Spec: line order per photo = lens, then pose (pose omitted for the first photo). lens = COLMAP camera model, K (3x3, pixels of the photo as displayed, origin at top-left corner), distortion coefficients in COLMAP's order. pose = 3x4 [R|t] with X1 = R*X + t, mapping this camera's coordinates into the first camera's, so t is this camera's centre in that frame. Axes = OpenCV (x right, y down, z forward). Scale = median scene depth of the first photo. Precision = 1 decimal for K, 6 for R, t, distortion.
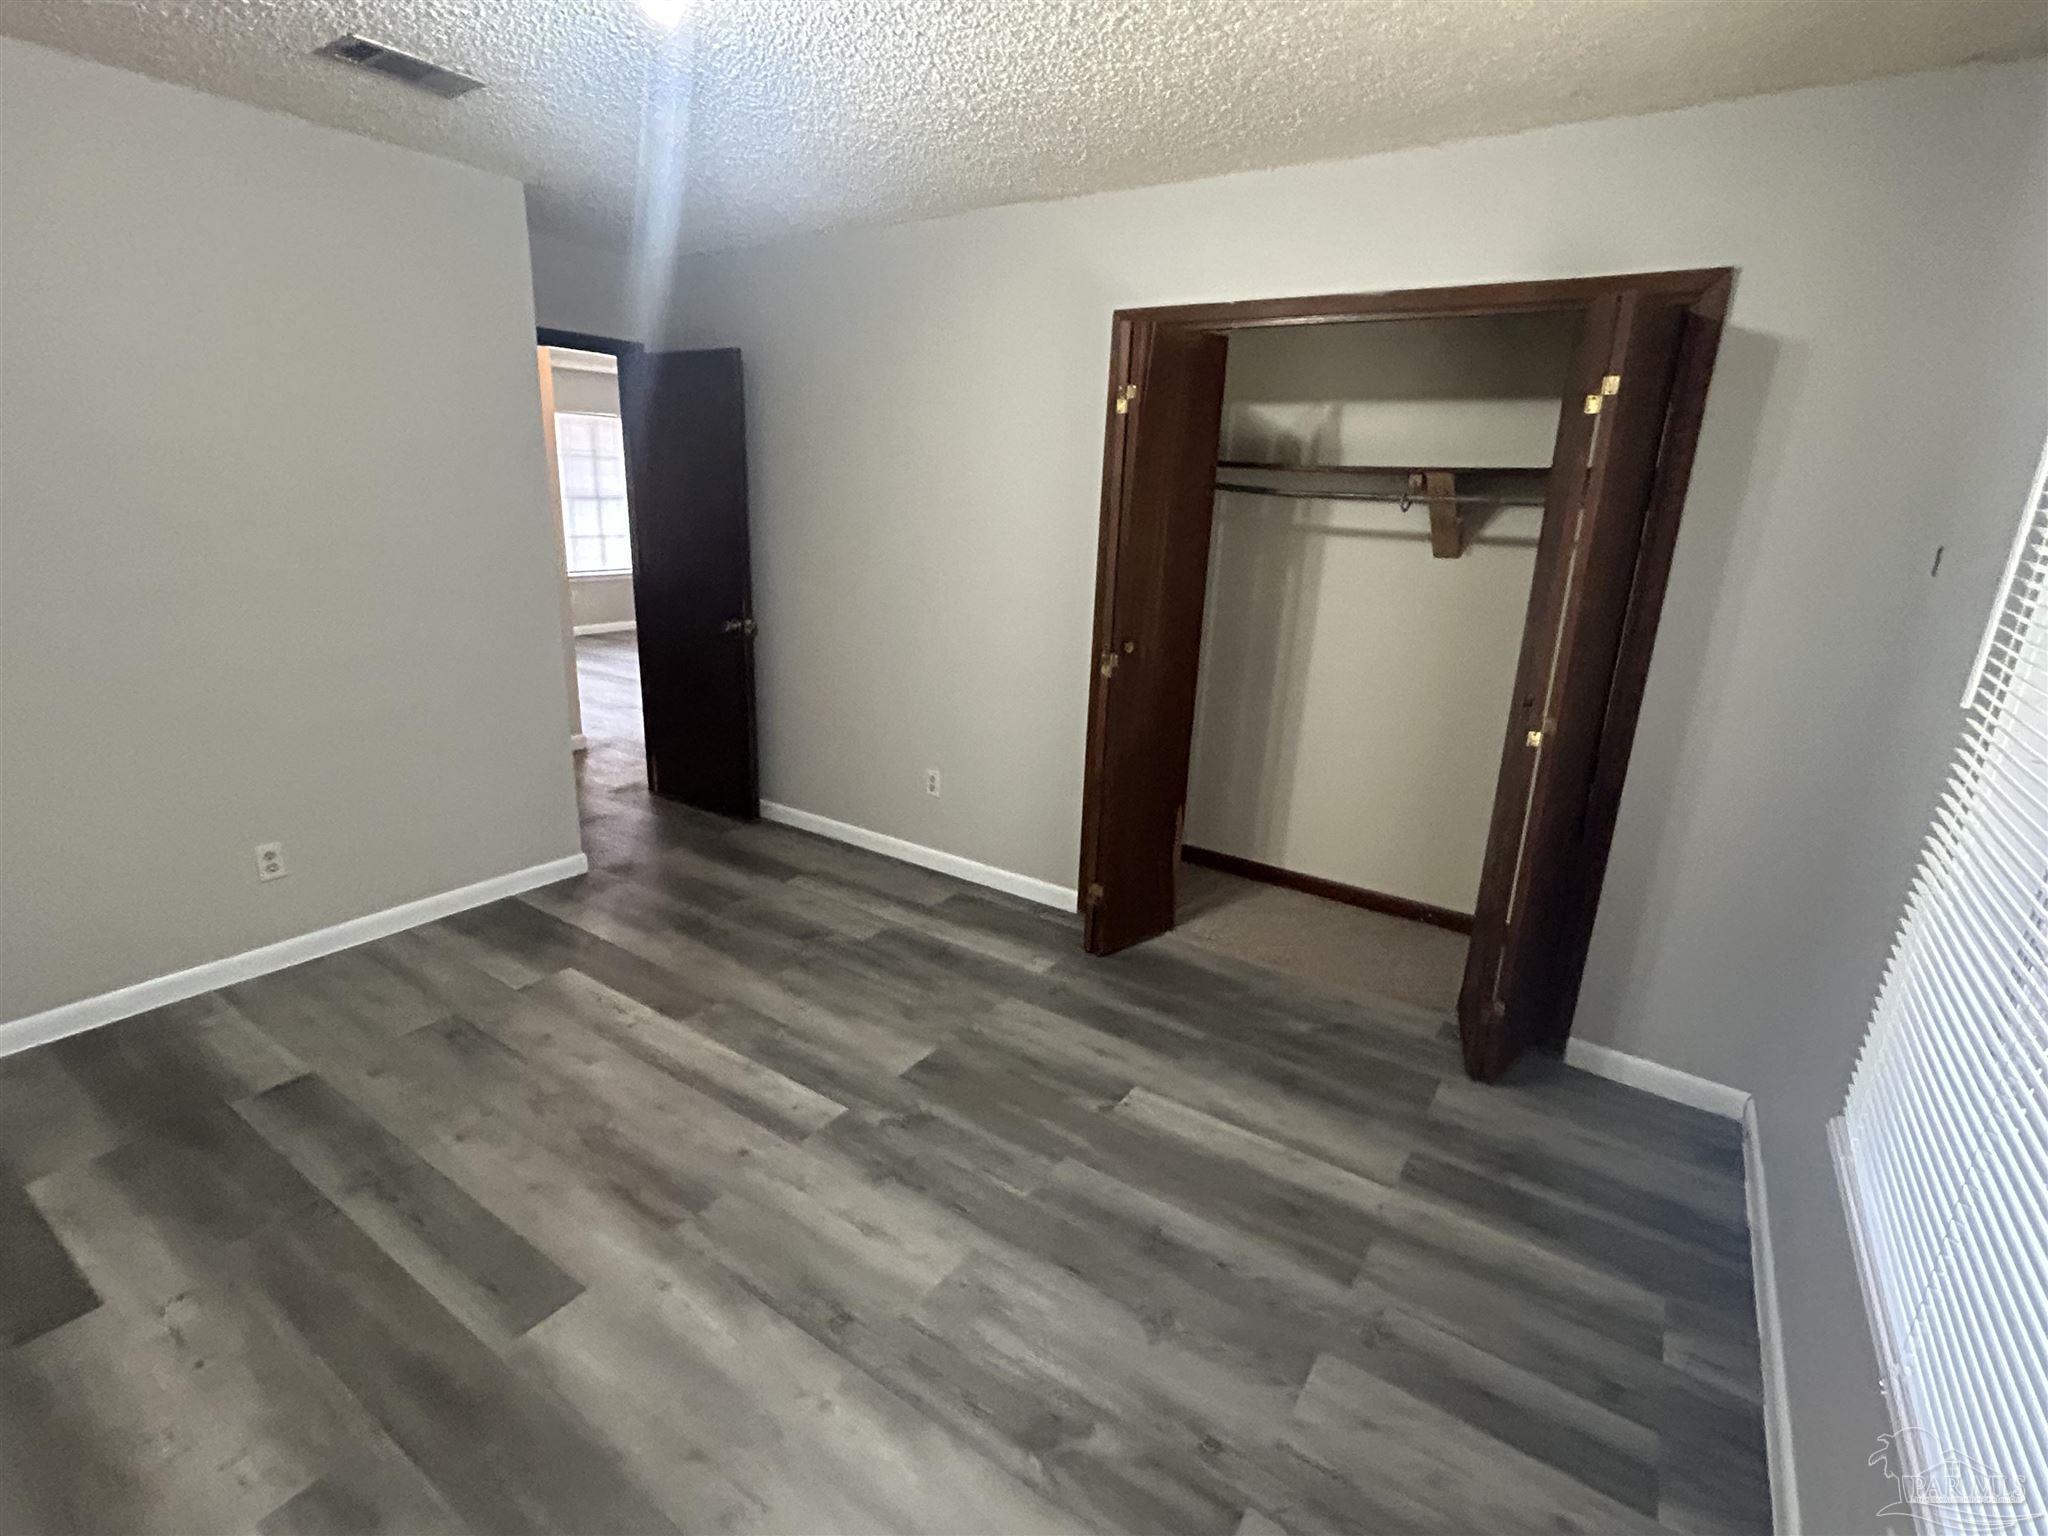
lens RADIAL K [[962.7, 0, 1025.5], [0, 962.7, 768.5], [0, 0, 1]] dist [-0.009988, 0.001236]
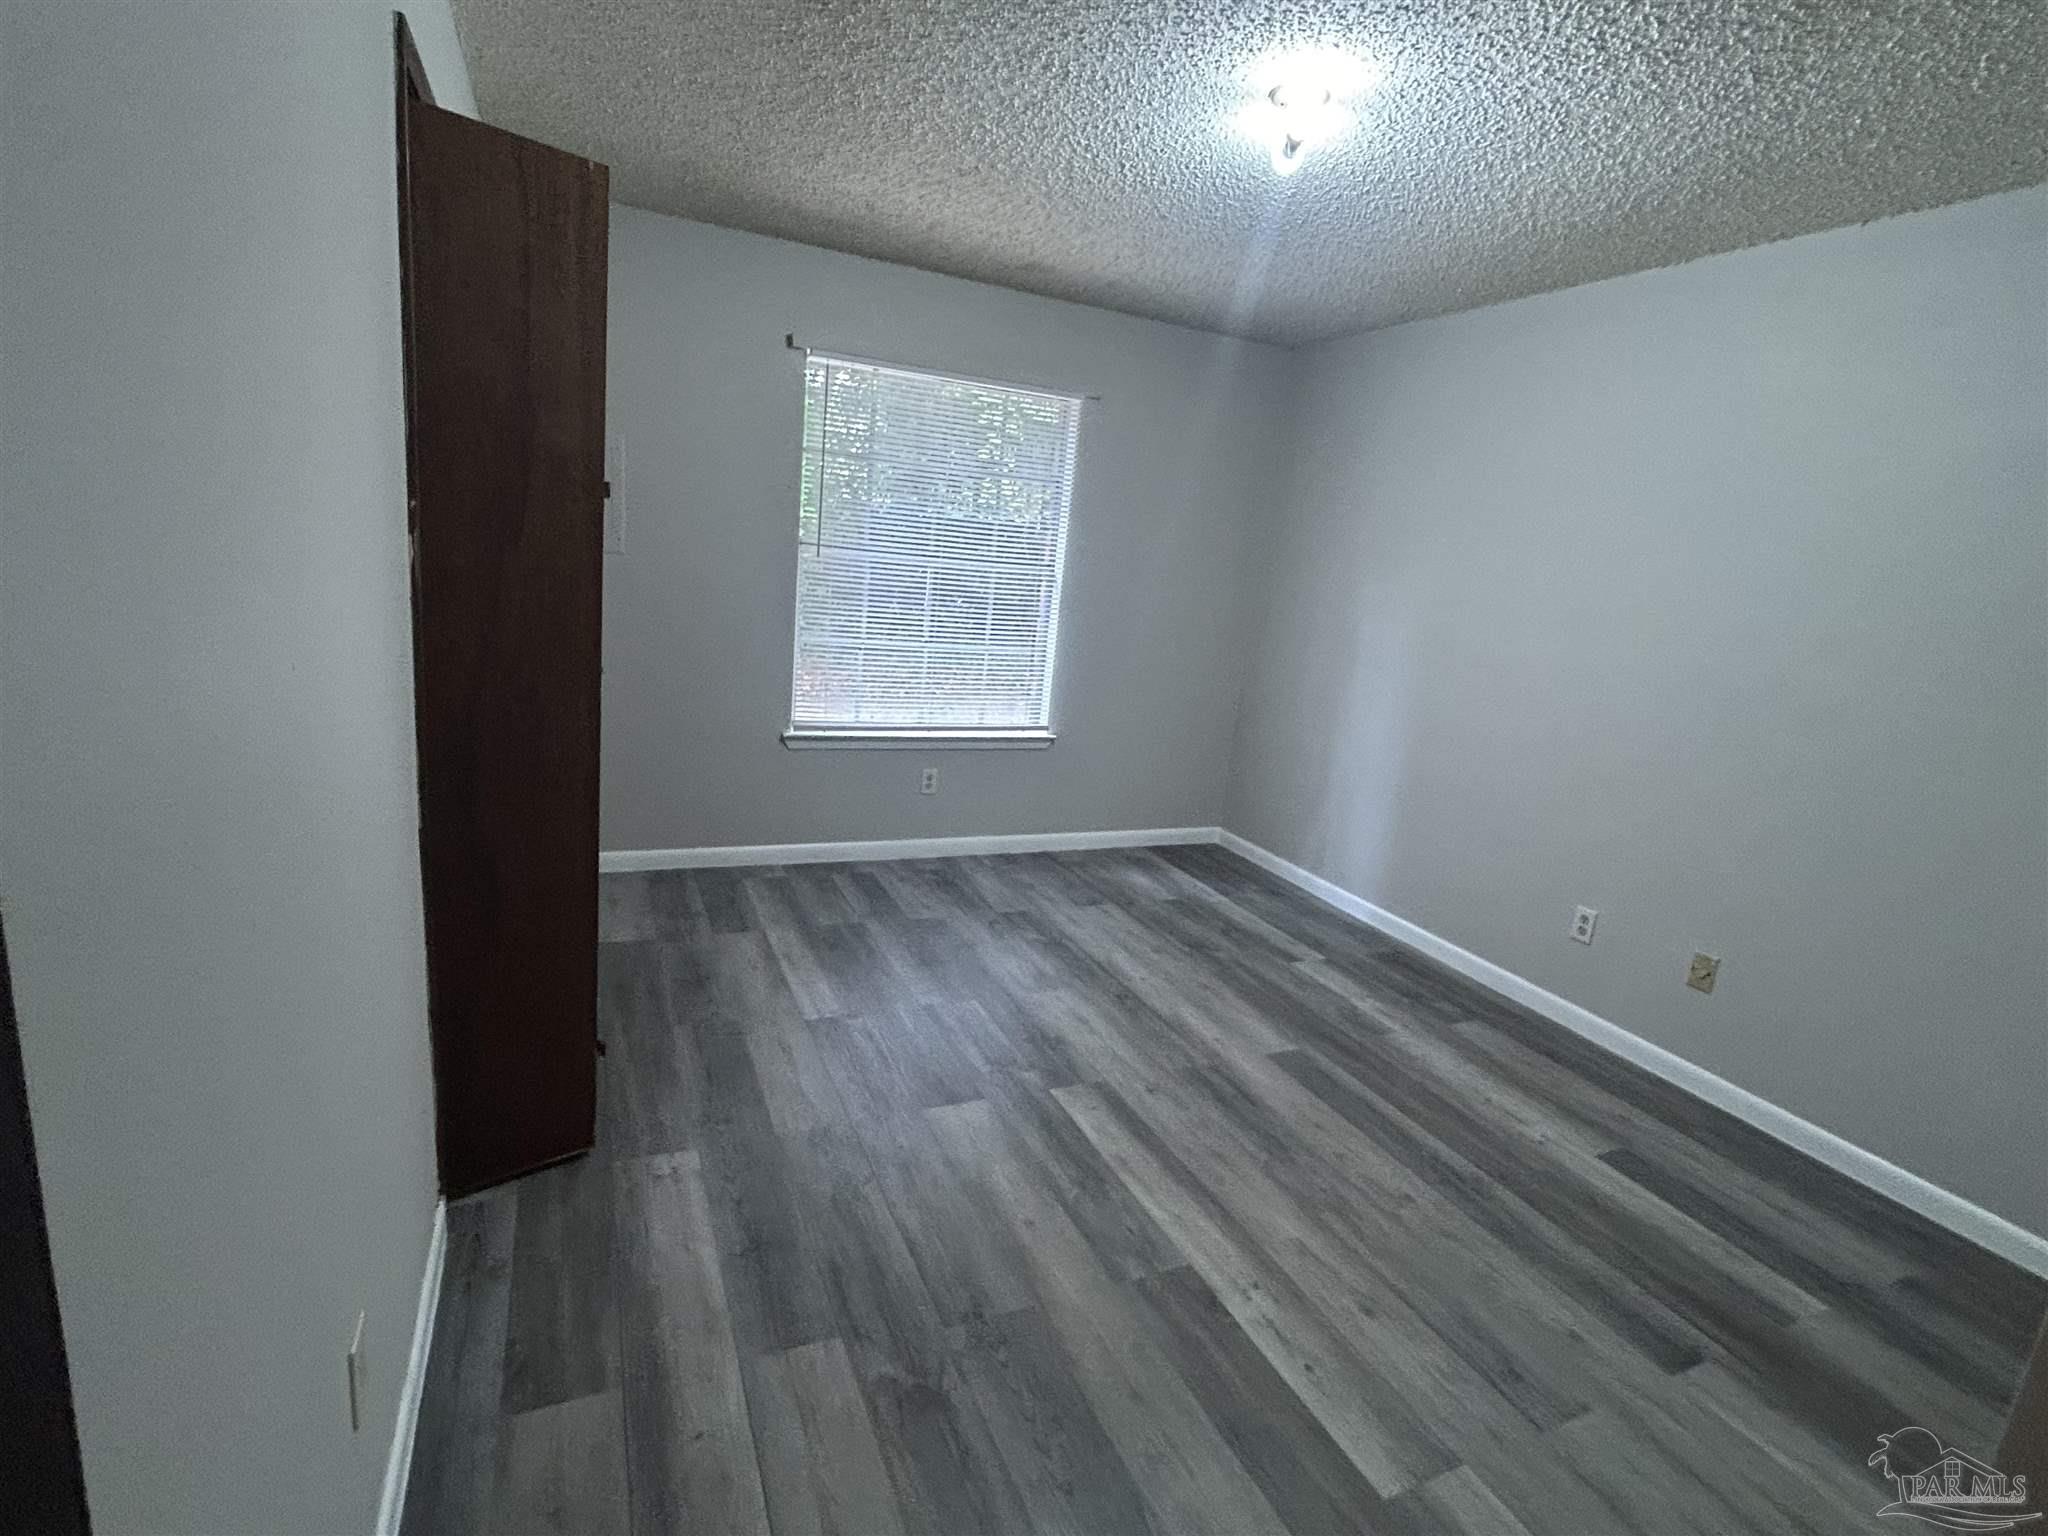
lens RADIAL K [[962.7, 0, 1027.8], [0, 962.7, 762.0], [0, 0, 1]] dist [-0.009988, 0.001236]
pose [[-0.844175, -0.232979, 0.482794, -0.587331], [0.021410, 0.885249, 0.464625, -0.454367], [-0.535640, 0.402561, -0.742317, 1.645361]]
